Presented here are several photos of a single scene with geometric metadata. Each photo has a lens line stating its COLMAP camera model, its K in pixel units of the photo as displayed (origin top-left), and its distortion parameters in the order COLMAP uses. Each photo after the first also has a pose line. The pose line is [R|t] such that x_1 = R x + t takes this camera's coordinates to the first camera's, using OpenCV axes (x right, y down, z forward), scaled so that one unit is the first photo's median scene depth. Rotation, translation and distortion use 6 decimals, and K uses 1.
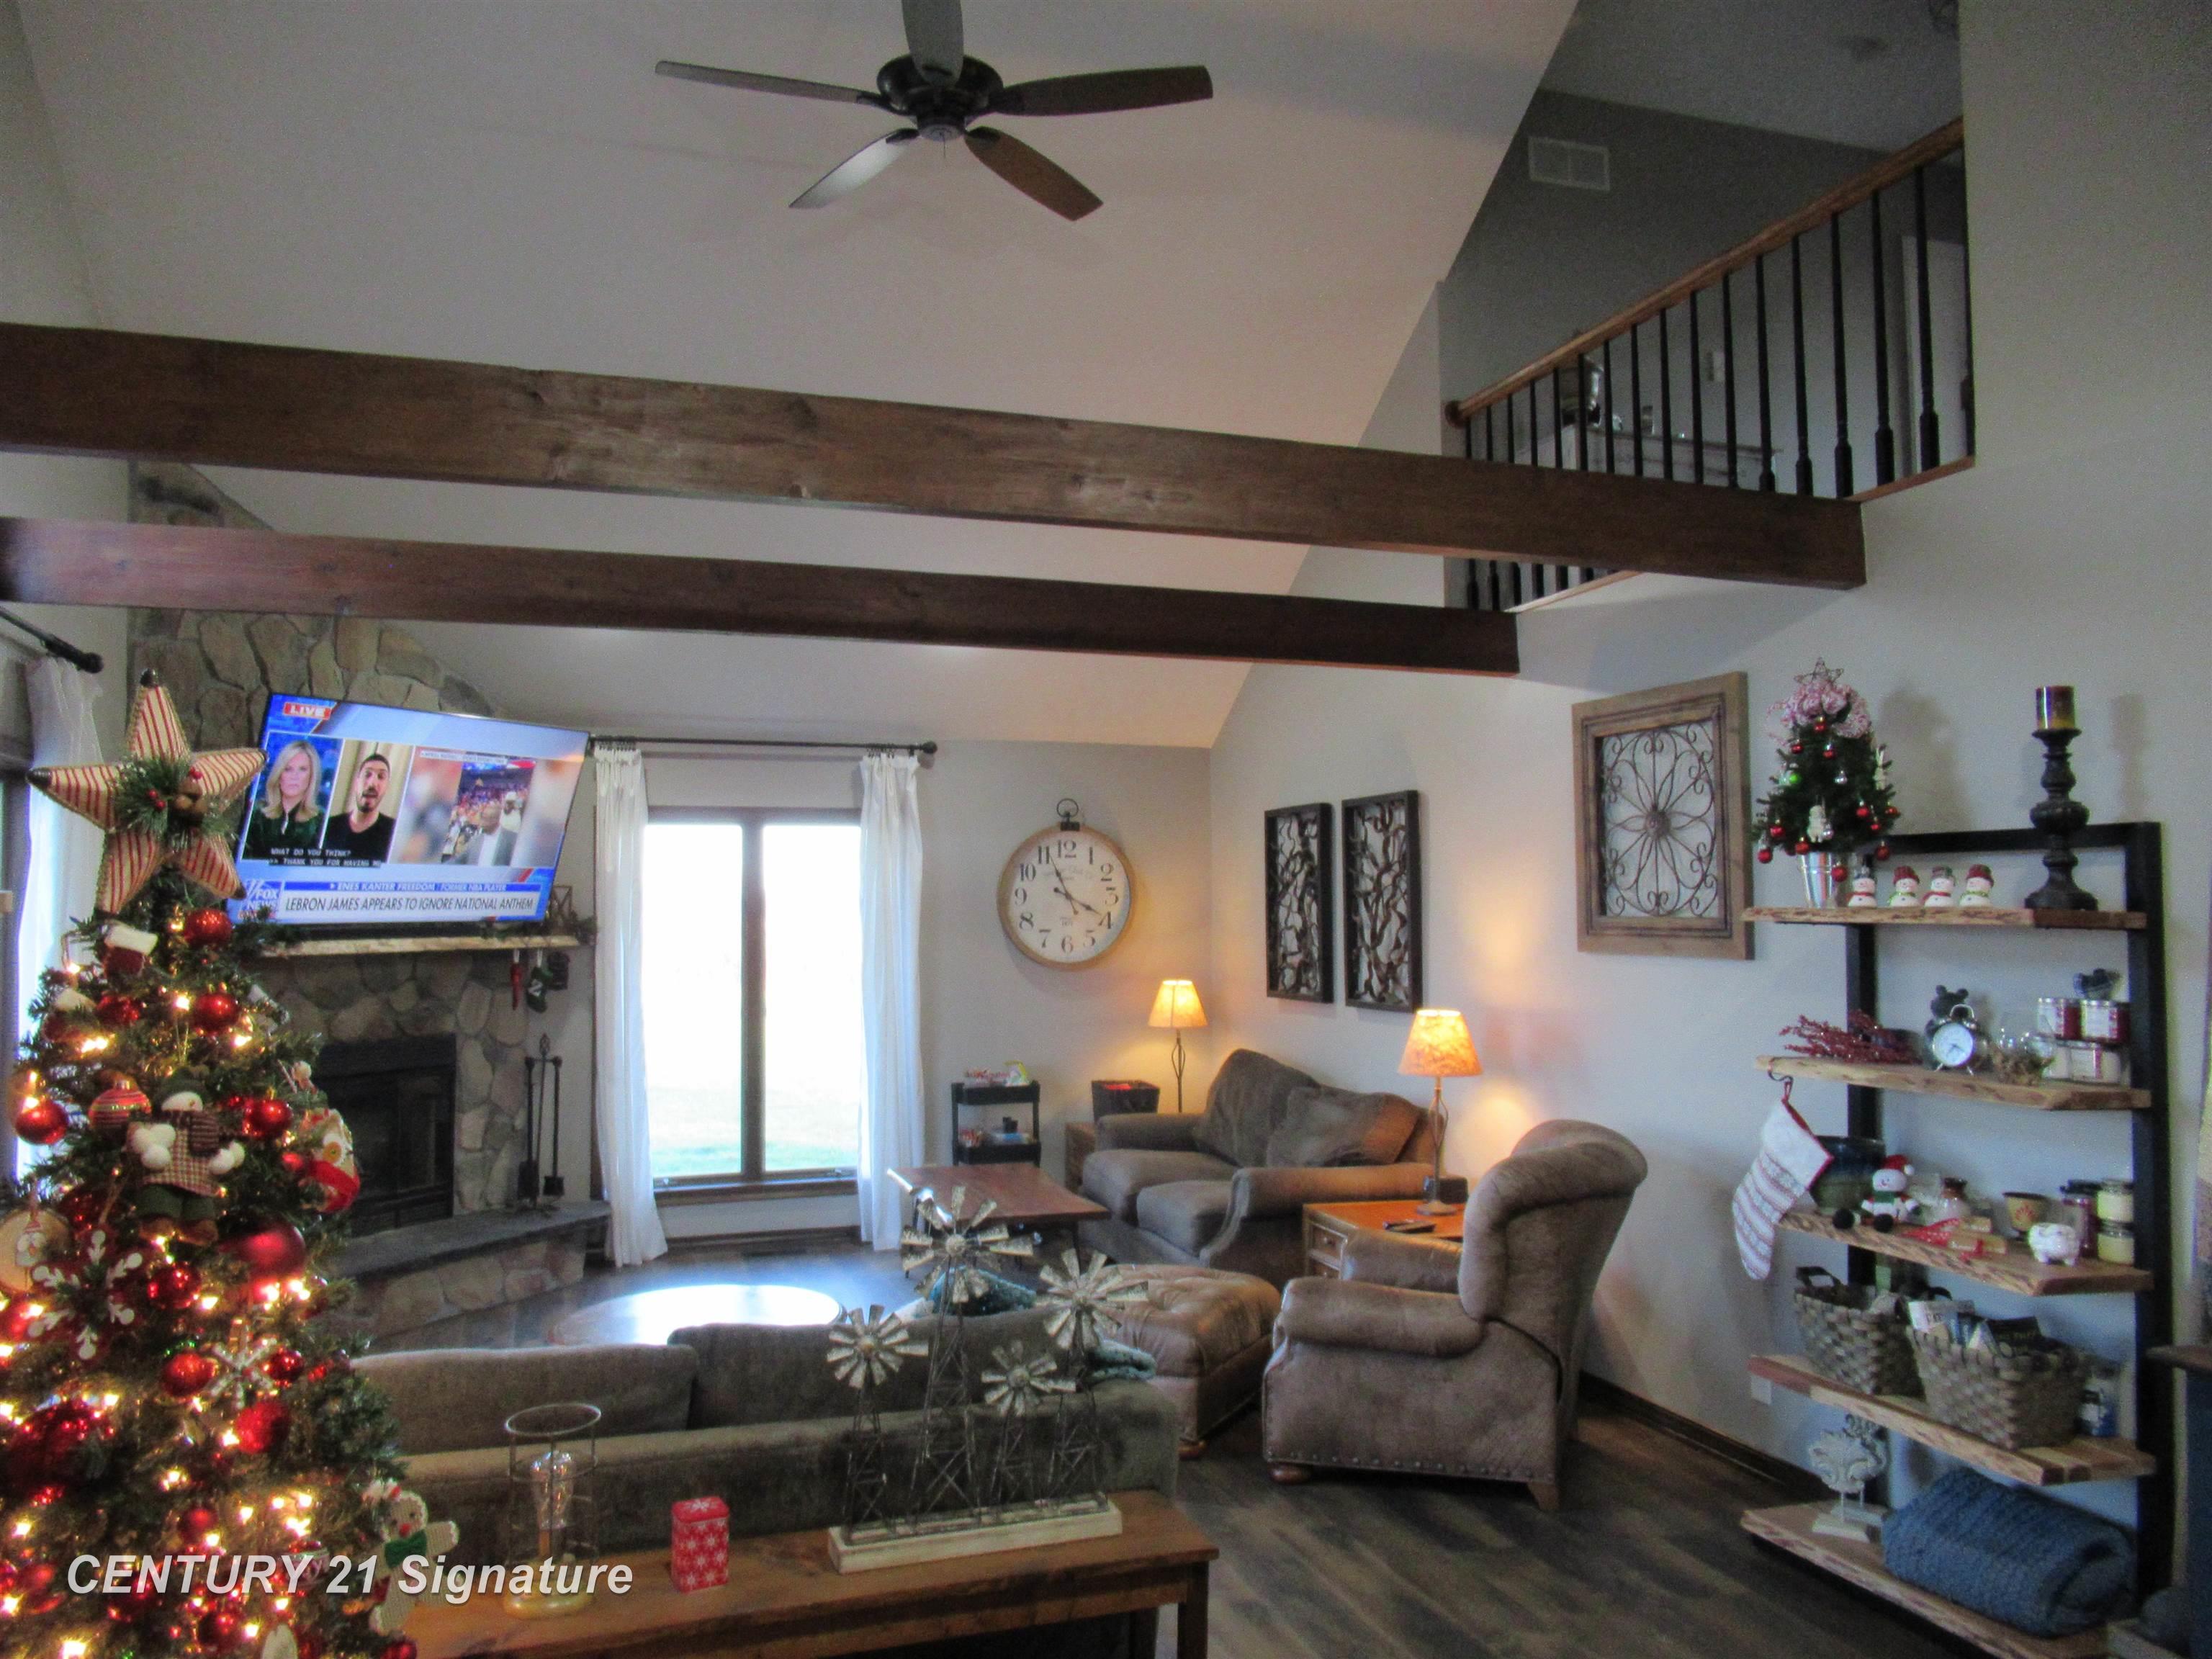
lens RADIAL K [[1664.8, 0, 1104.2], [0, 1664.8, 838.4], [0, 0, 1]] dist [0.022868, -0.009561]
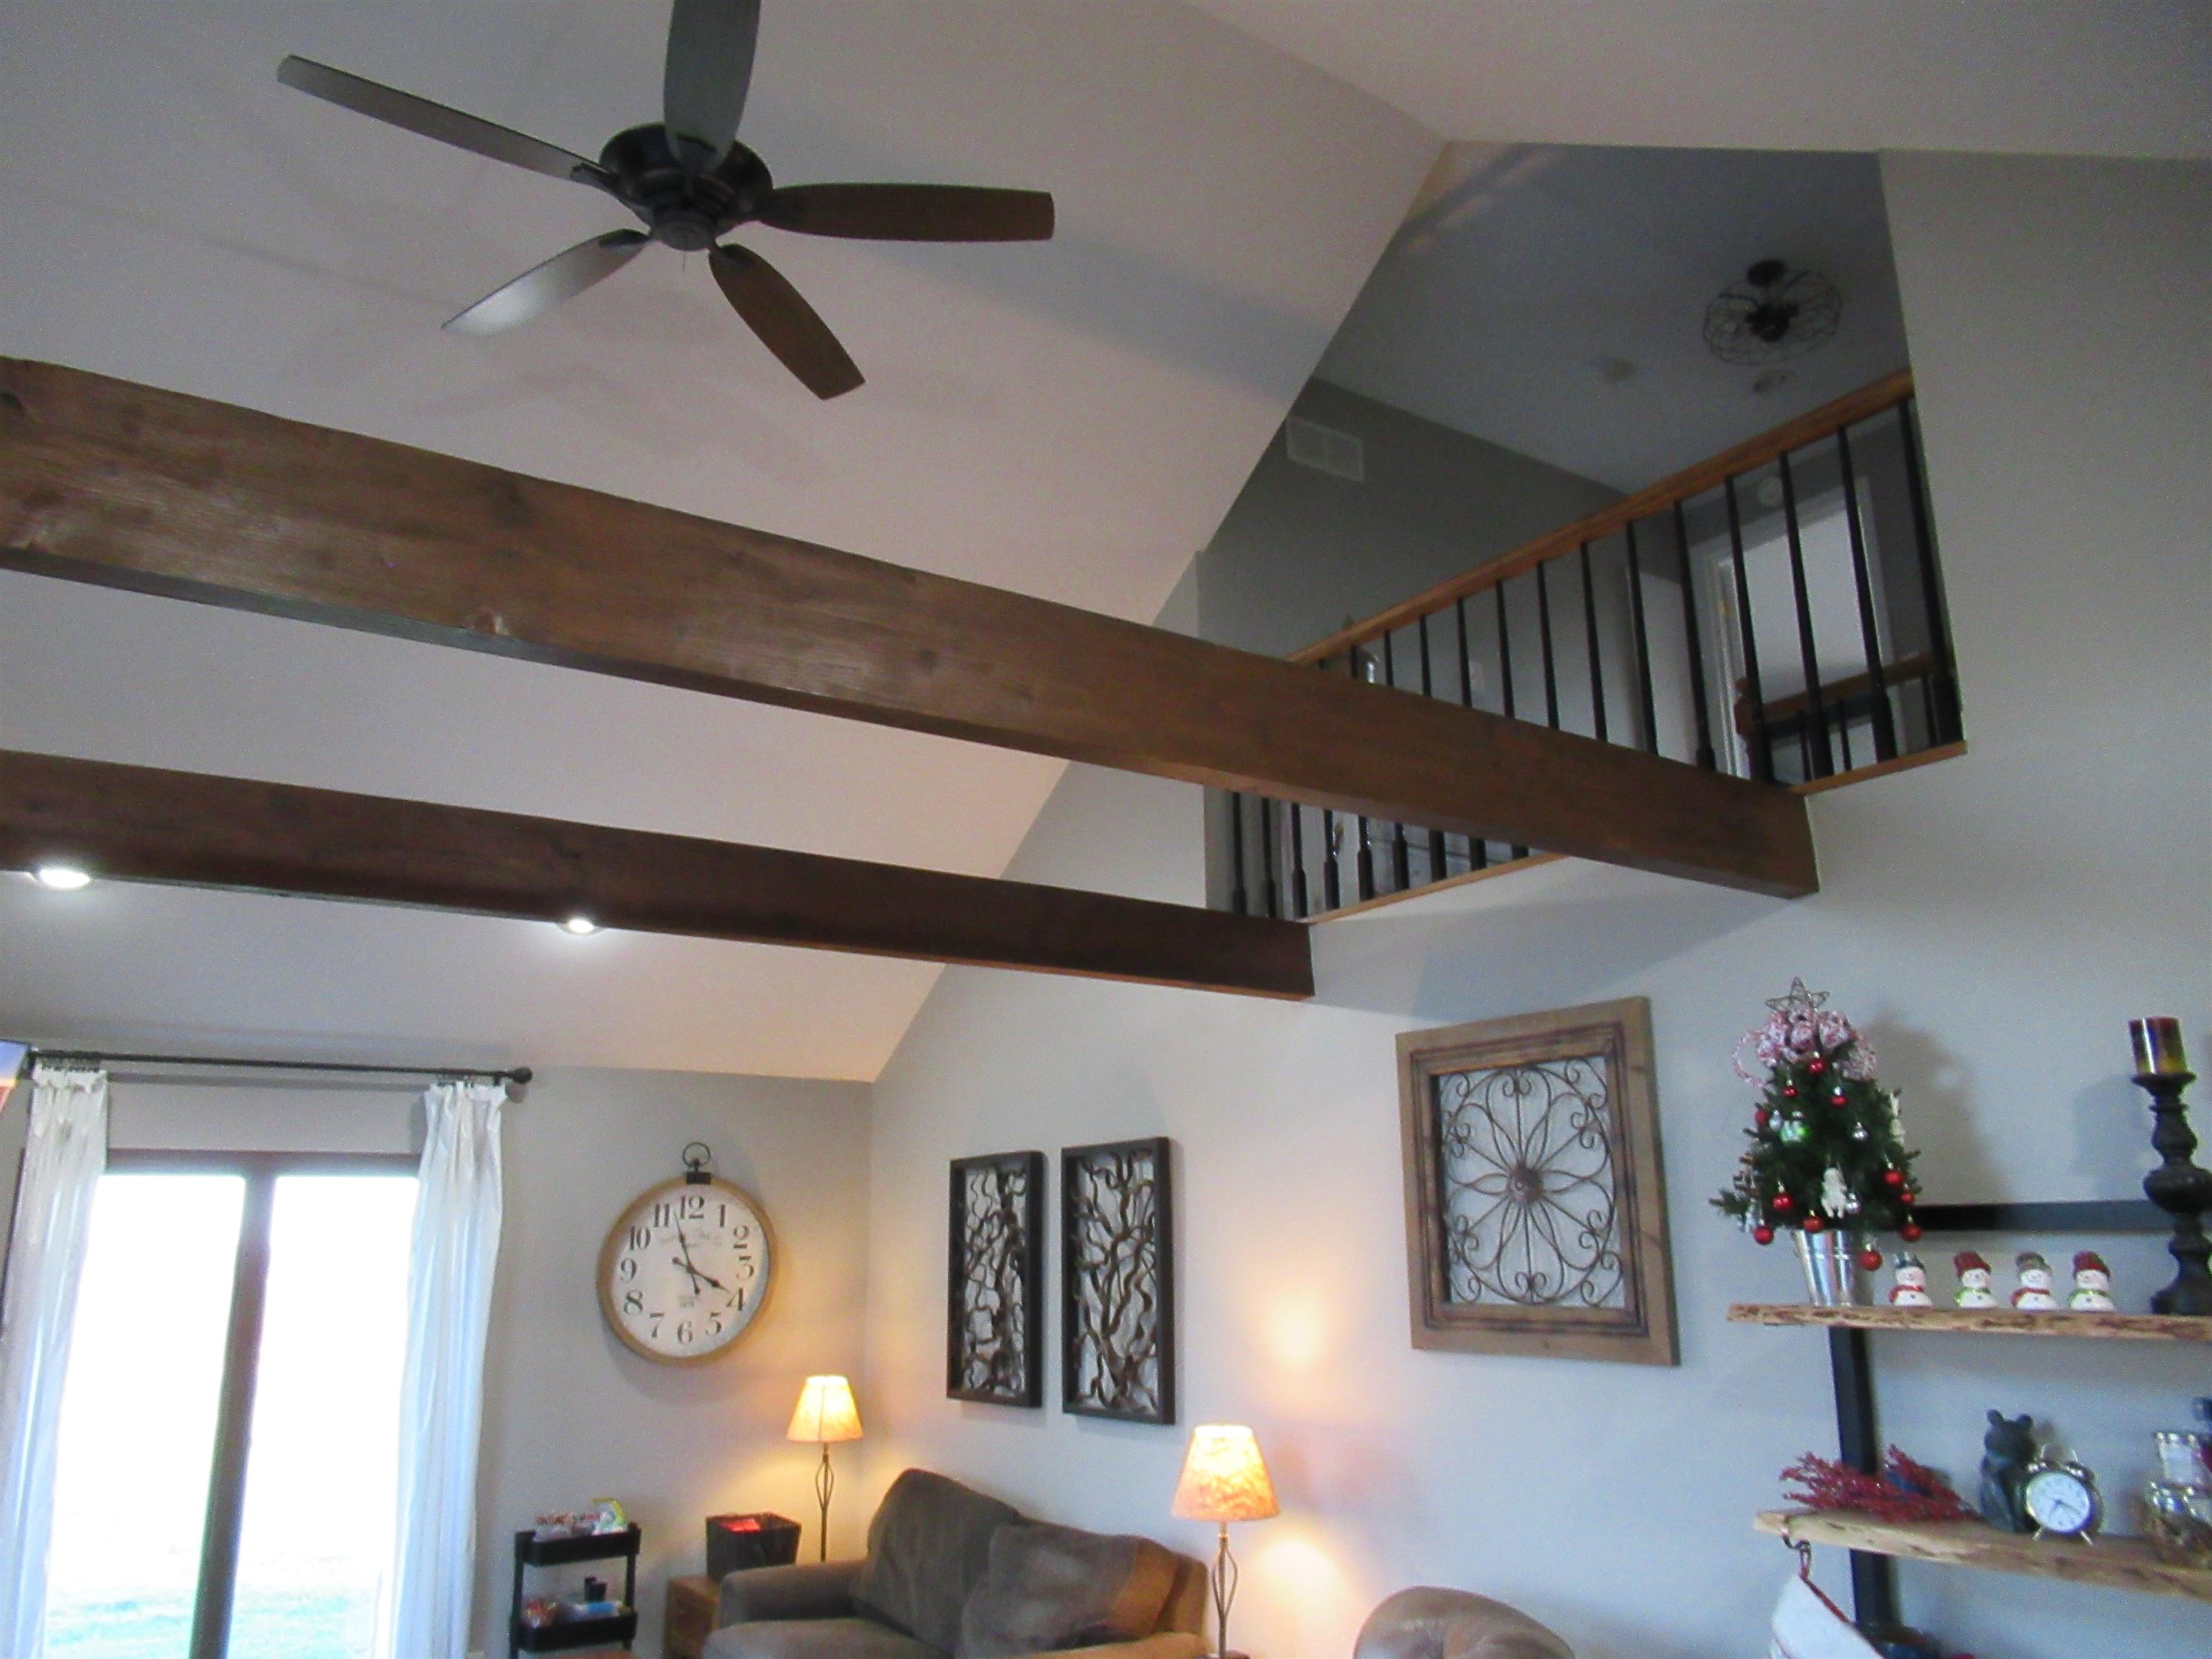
lens RADIAL K [[1664.8, 0, 1109.2], [0, 1664.8, 822.0], [0, 0, 1]] dist [0.022868, -0.009561]
pose [[0.963835, 0.060547, 0.259529, -0.075337], [-0.004142, 0.977135, -0.212580, -0.007470], [-0.266466, 0.203817, 0.942048, 0.244917]]
